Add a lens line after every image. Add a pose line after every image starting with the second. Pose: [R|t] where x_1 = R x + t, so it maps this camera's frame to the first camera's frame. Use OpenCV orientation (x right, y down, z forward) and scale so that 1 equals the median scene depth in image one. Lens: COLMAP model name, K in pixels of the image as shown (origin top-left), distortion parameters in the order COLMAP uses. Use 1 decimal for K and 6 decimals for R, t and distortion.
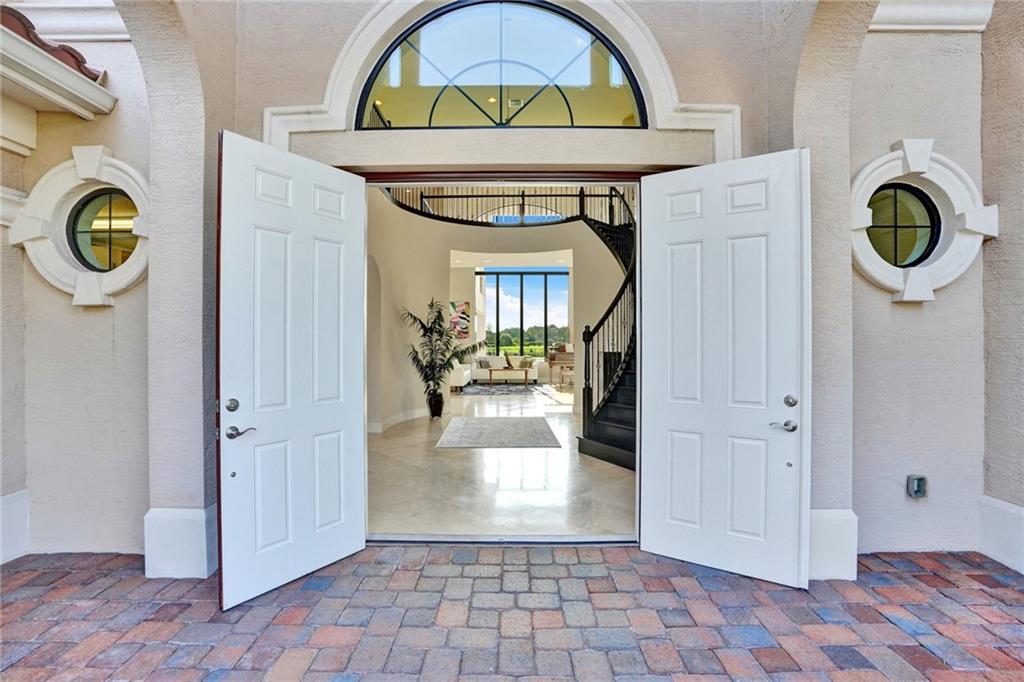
lens RADIAL K [[482.5, 0, 511.6], [0, 482.5, 344.3], [0, 0, 1]] dist [-0.041134, 0.000065]
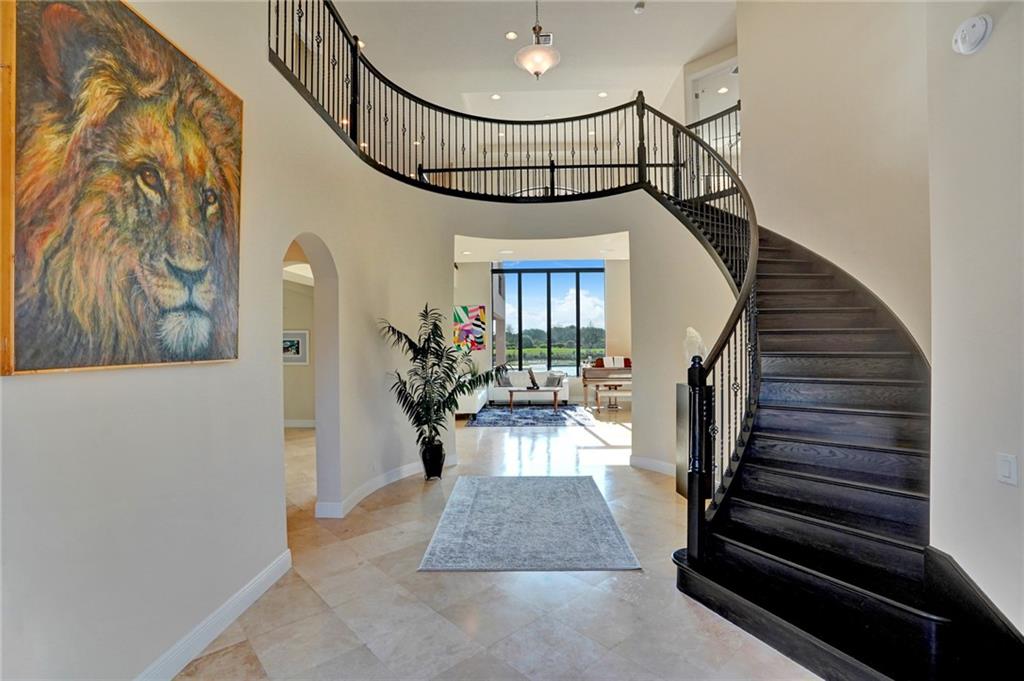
lens RADIAL K [[479.4, 0, 507.7], [0, 479.4, 339.6], [0, 0, 1]] dist [-0.075751, 0.033044]
pose [[0.998891, -0.006151, -0.046669, -0.015828], [0.005575, 0.999907, -0.012454, -0.030965], [0.046741, 0.012180, 0.998833, 0.283614]]
